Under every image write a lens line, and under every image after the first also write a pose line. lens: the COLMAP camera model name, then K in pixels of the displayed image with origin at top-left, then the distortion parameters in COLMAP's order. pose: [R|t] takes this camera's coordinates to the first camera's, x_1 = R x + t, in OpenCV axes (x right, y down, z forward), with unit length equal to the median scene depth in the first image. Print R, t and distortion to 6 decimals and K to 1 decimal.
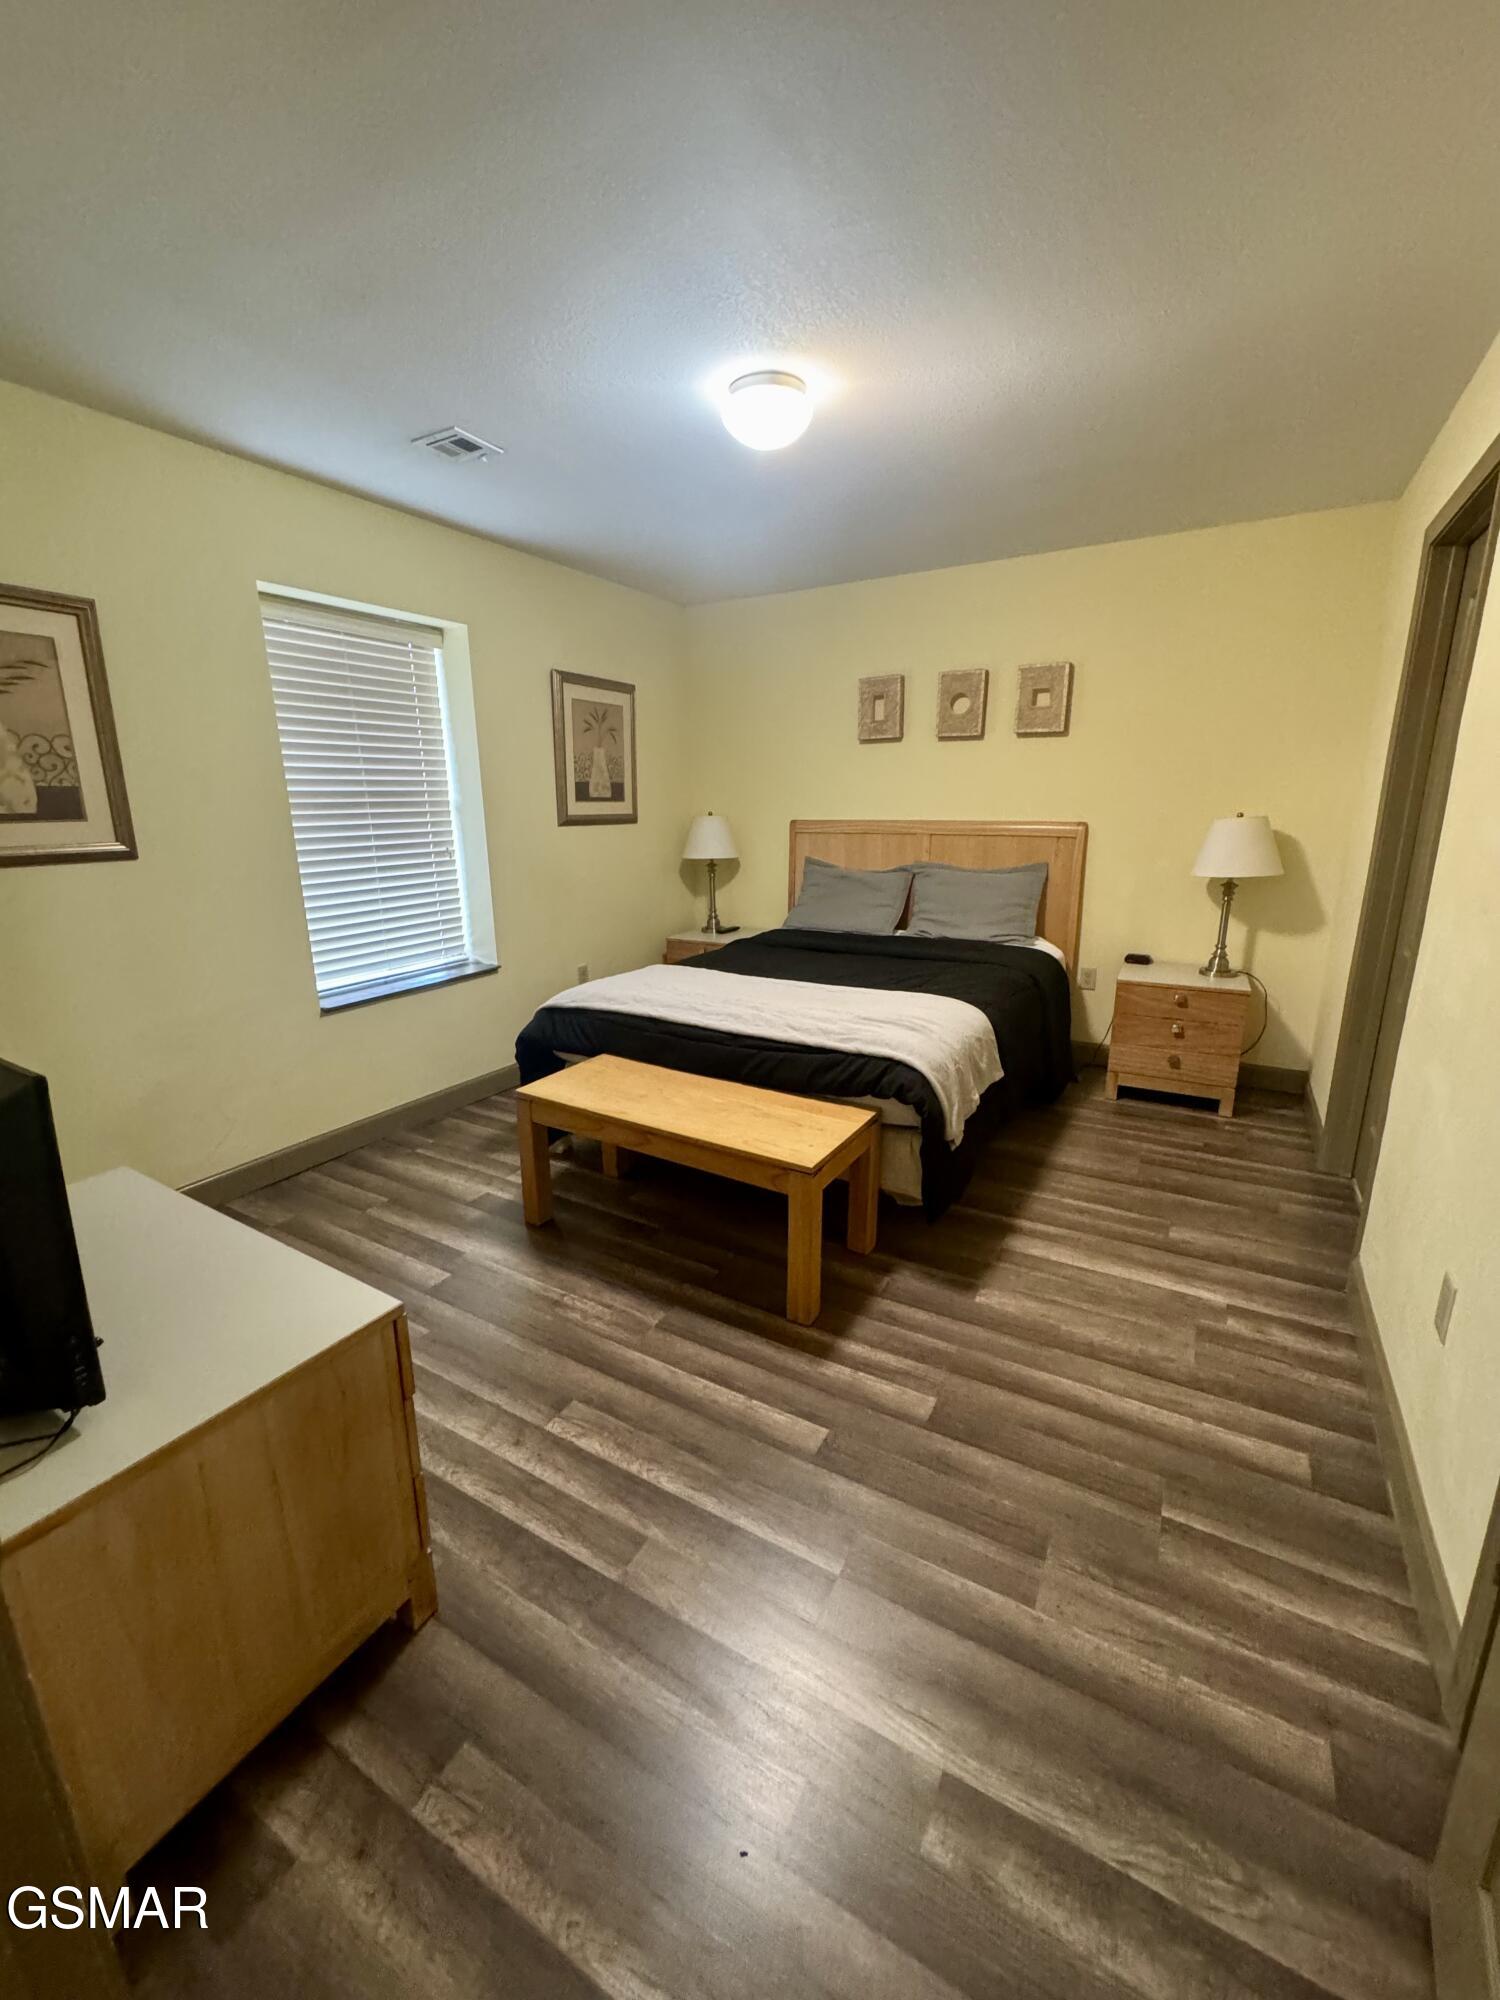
lens RADIAL K [[805.5, 0, 750.0], [0, 805.5, 1000.0], [0, 0, 1]] dist [-0.000379, 0.000120]
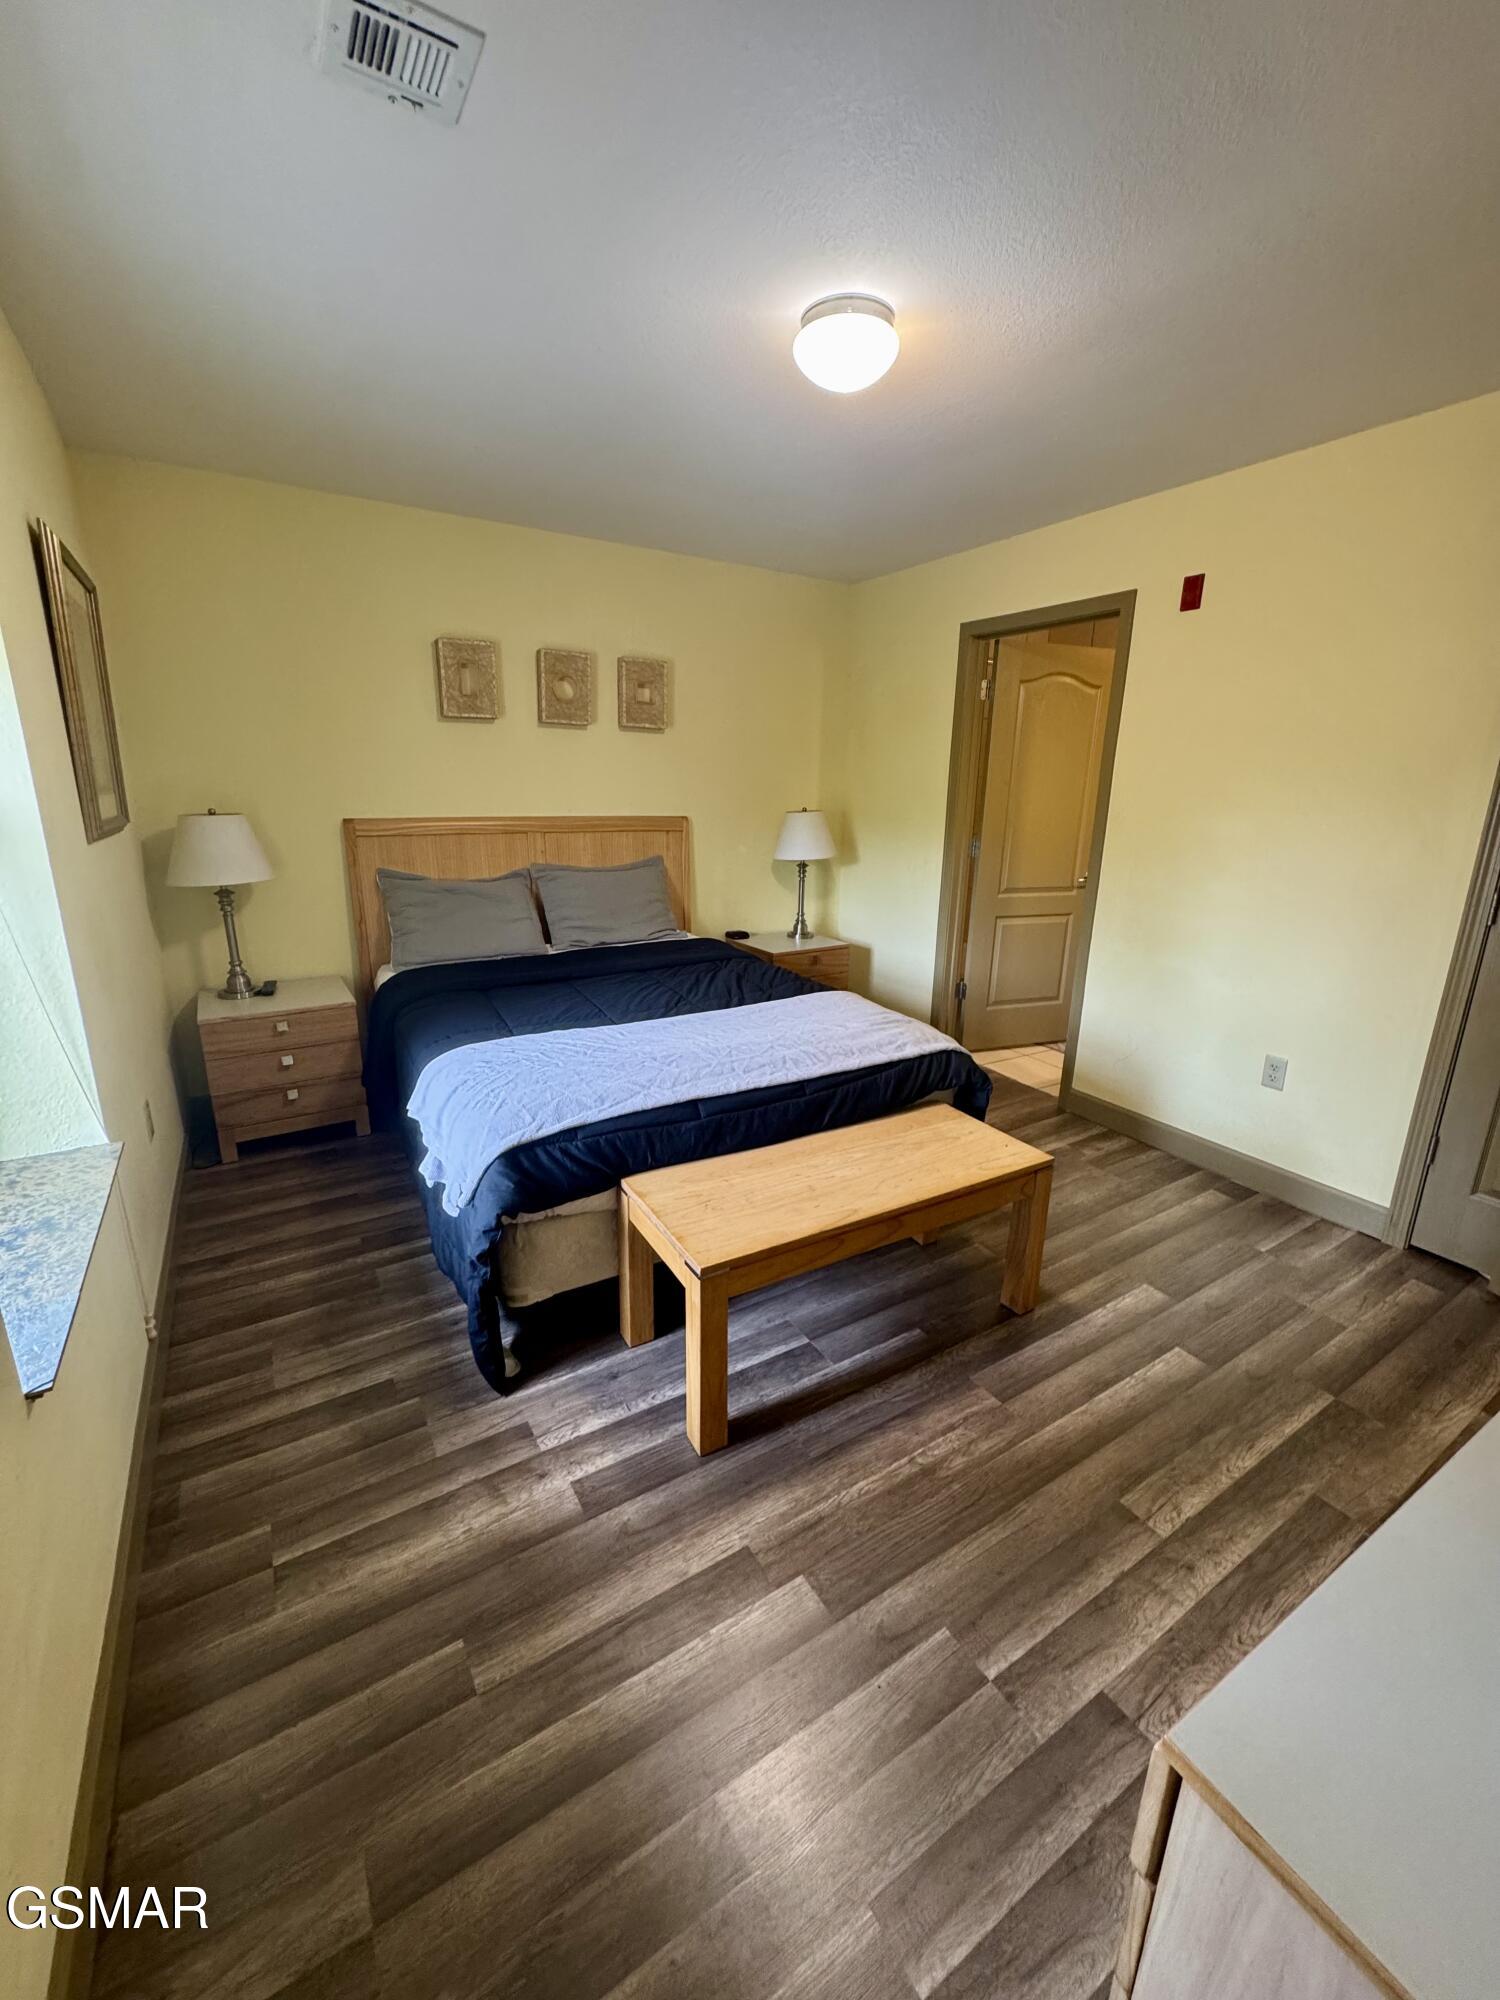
lens RADIAL K [[805.5, 0, 750.0], [0, 805.5, 1000.0], [0, 0, 1]] dist [-0.000379, 0.000120]
pose [[0.466874, -0.214452, 0.857927, -0.885361], [0.194593, 0.971285, 0.136893, -0.196483], [-0.862648, 0.103035, 0.495198, 0.727617]]
